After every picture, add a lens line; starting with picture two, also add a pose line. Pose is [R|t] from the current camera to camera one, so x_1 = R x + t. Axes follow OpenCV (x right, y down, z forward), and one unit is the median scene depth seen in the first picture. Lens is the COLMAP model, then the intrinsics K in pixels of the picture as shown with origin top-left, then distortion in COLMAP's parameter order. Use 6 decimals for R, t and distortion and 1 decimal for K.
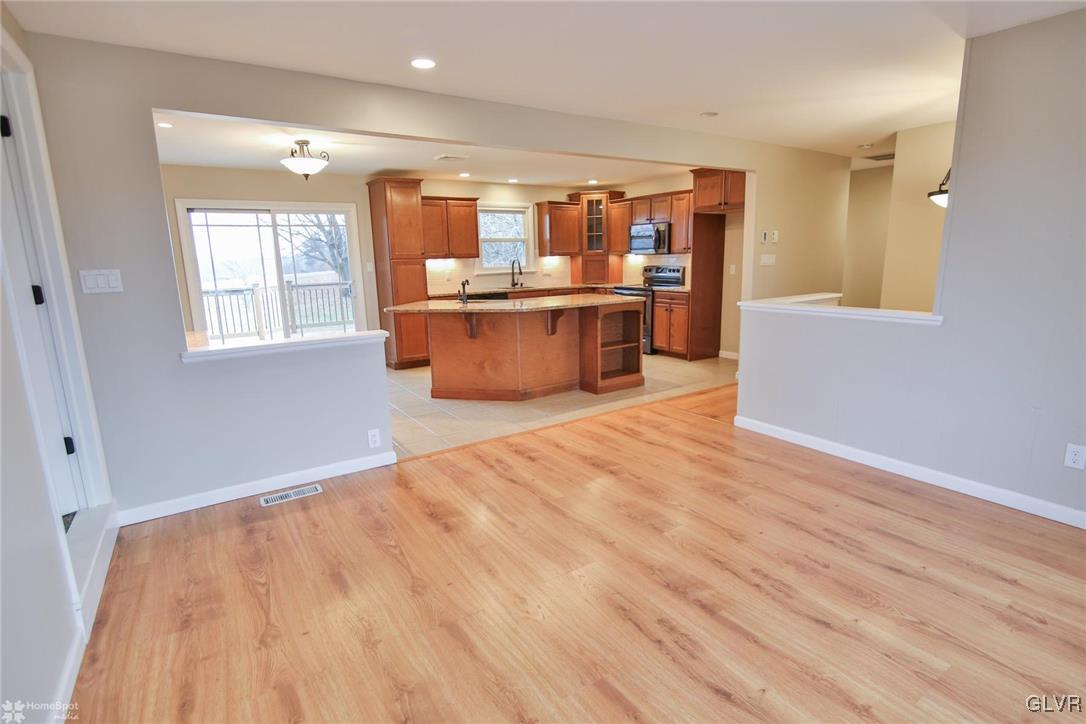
lens RADIAL K [[529.4, 0, 543.6], [0, 529.4, 362.6], [0, 0, 1]] dist [-0.016799, -0.000572]
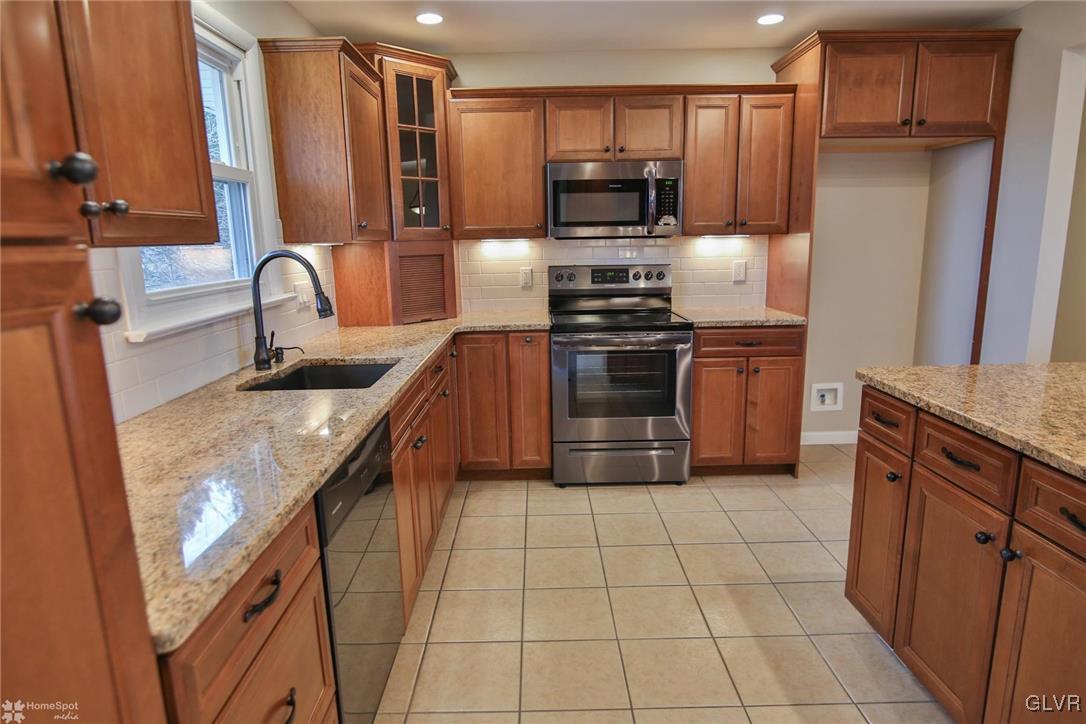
lens RADIAL K [[626.4, 0, 541.4], [0, 626.4, 363.7], [0, 0, 1]] dist [-0.008448, -0.000773]
pose [[0.544954, -0.151967, 0.824580, -0.250732], [0.168827, 0.983184, 0.069621, -0.161697], [-0.821293, 0.101271, 0.561446, 0.832477]]
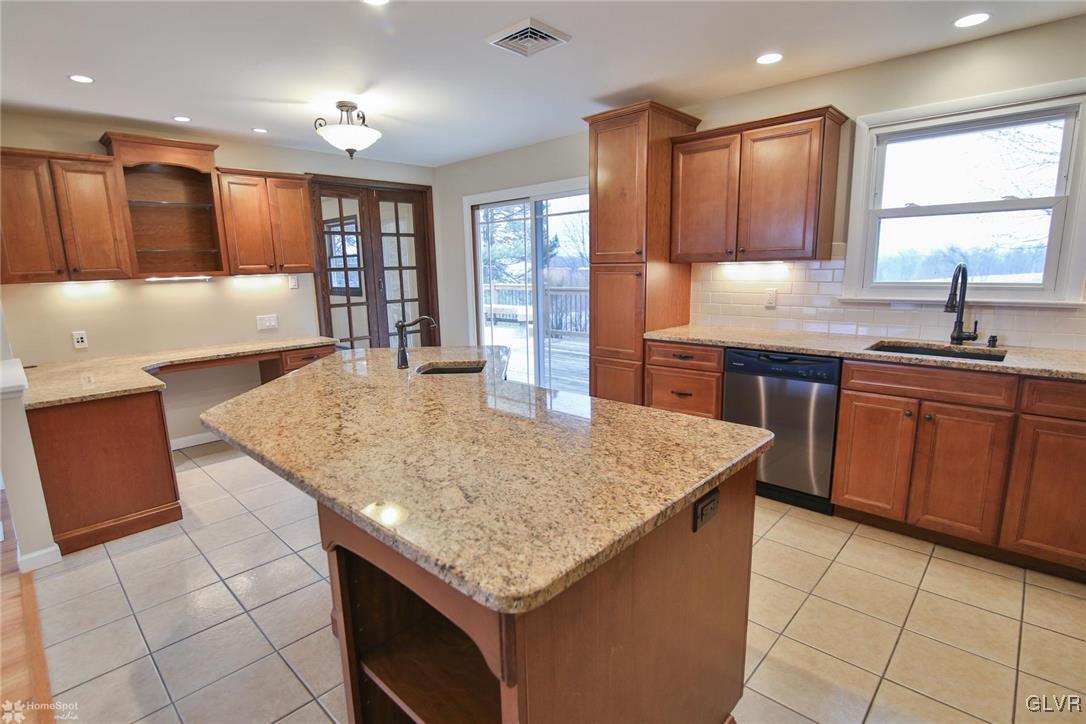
lens RADIAL K [[529.4, 0, 539.7], [0, 529.4, 366.3], [0, 0, 1]] dist [-0.016799, -0.000572]
pose [[0.225471, 0.202213, -0.953033, 0.239381], [-0.173346, 0.970941, 0.165002, -0.155596], [0.958704, 0.128001, 0.253971, 0.737075]]
